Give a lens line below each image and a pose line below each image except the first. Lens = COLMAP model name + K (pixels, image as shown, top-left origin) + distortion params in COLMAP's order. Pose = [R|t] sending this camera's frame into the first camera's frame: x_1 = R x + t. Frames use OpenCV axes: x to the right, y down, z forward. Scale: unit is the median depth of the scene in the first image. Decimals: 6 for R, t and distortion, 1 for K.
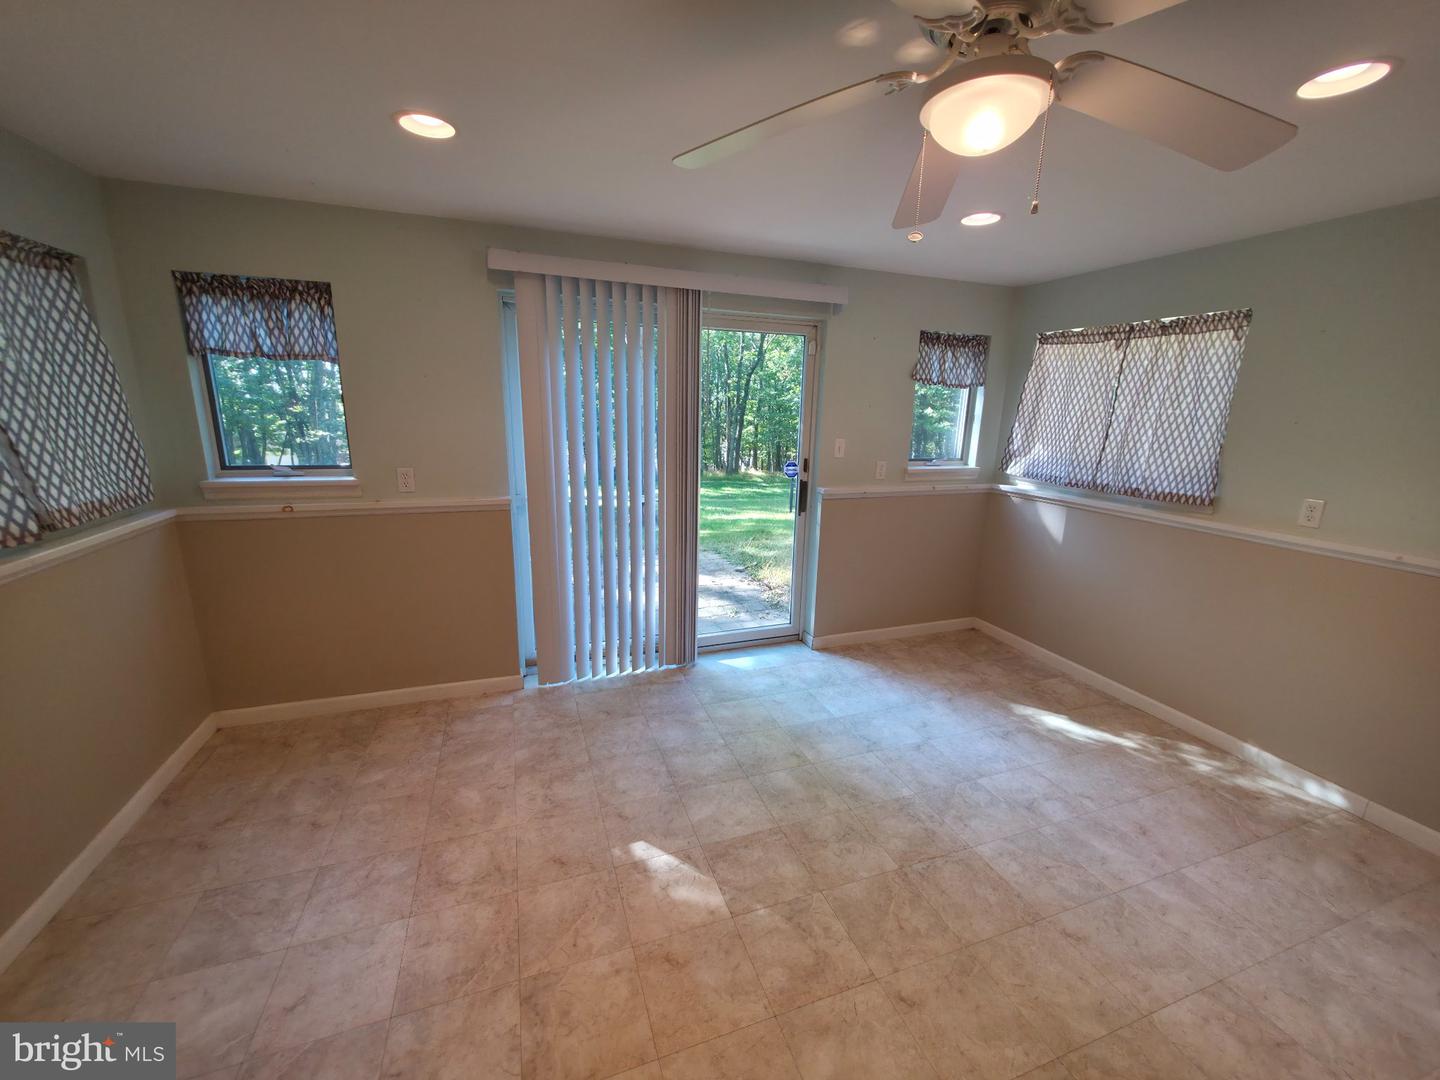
lens RADIAL K [[572.7, 0, 716.4], [0, 572.7, 542.3], [0, 0, 1]] dist [-0.000505, -0.000771]
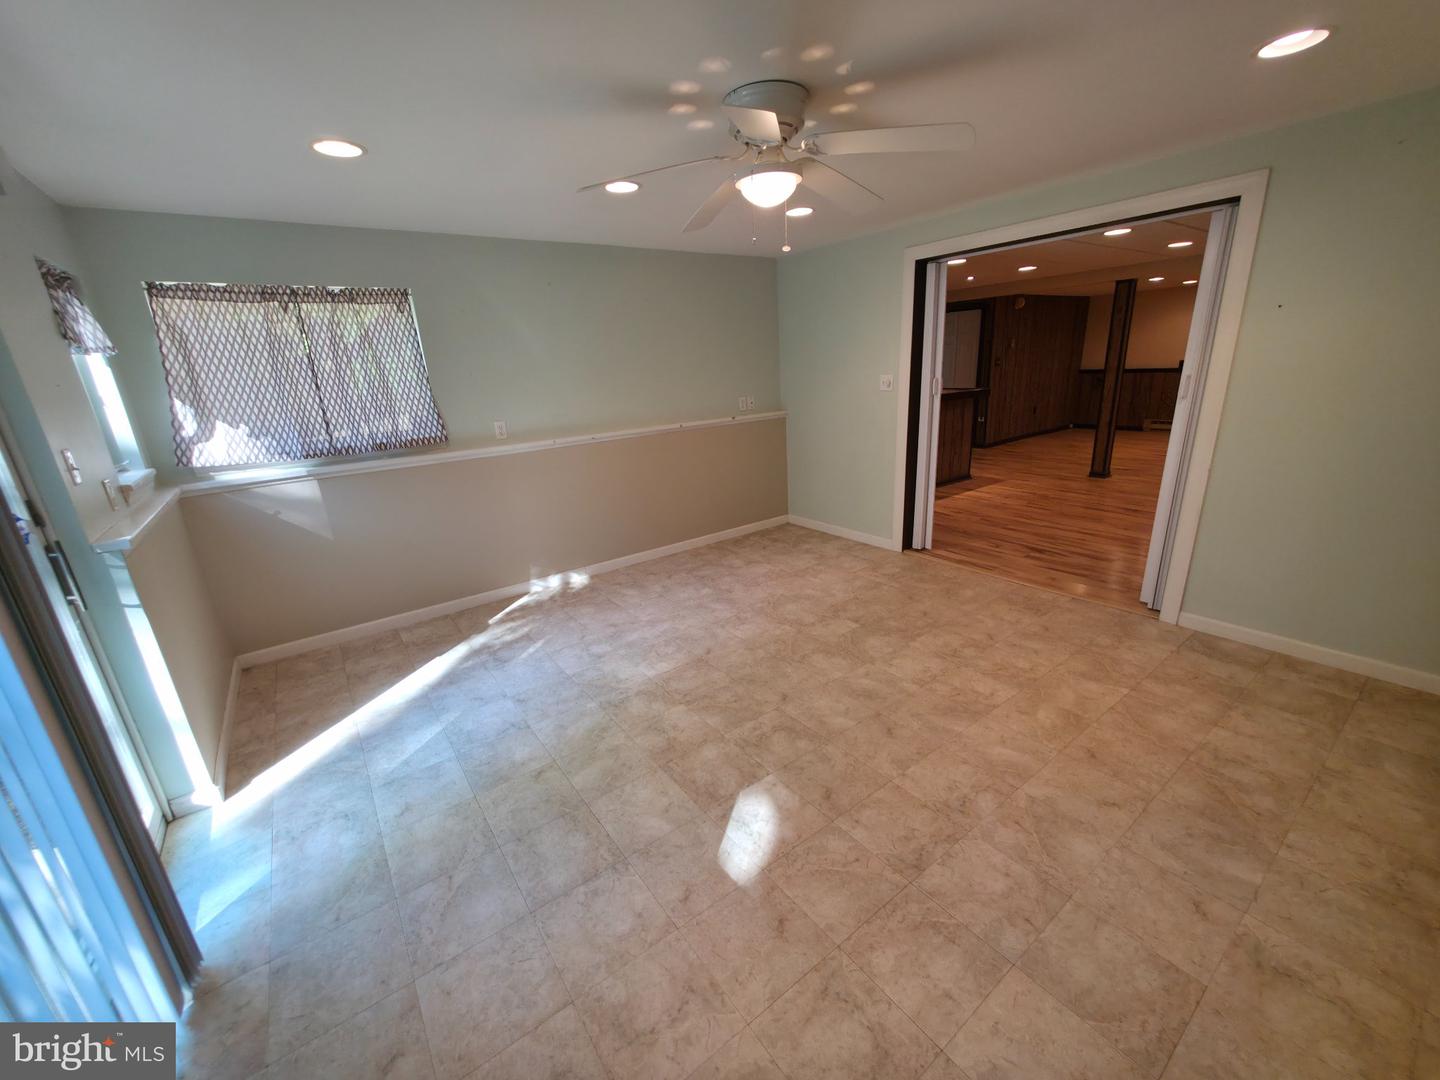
lens RADIAL K [[572.7, 0, 716.4], [0, 572.7, 542.3], [0, 0, 1]] dist [-0.000505, -0.000771]
pose [[-0.283463, -0.295832, 0.912213, -0.688384], [0.268636, 0.888650, 0.371667, -0.210289], [-0.920589, 0.350407, -0.172428, 0.858325]]
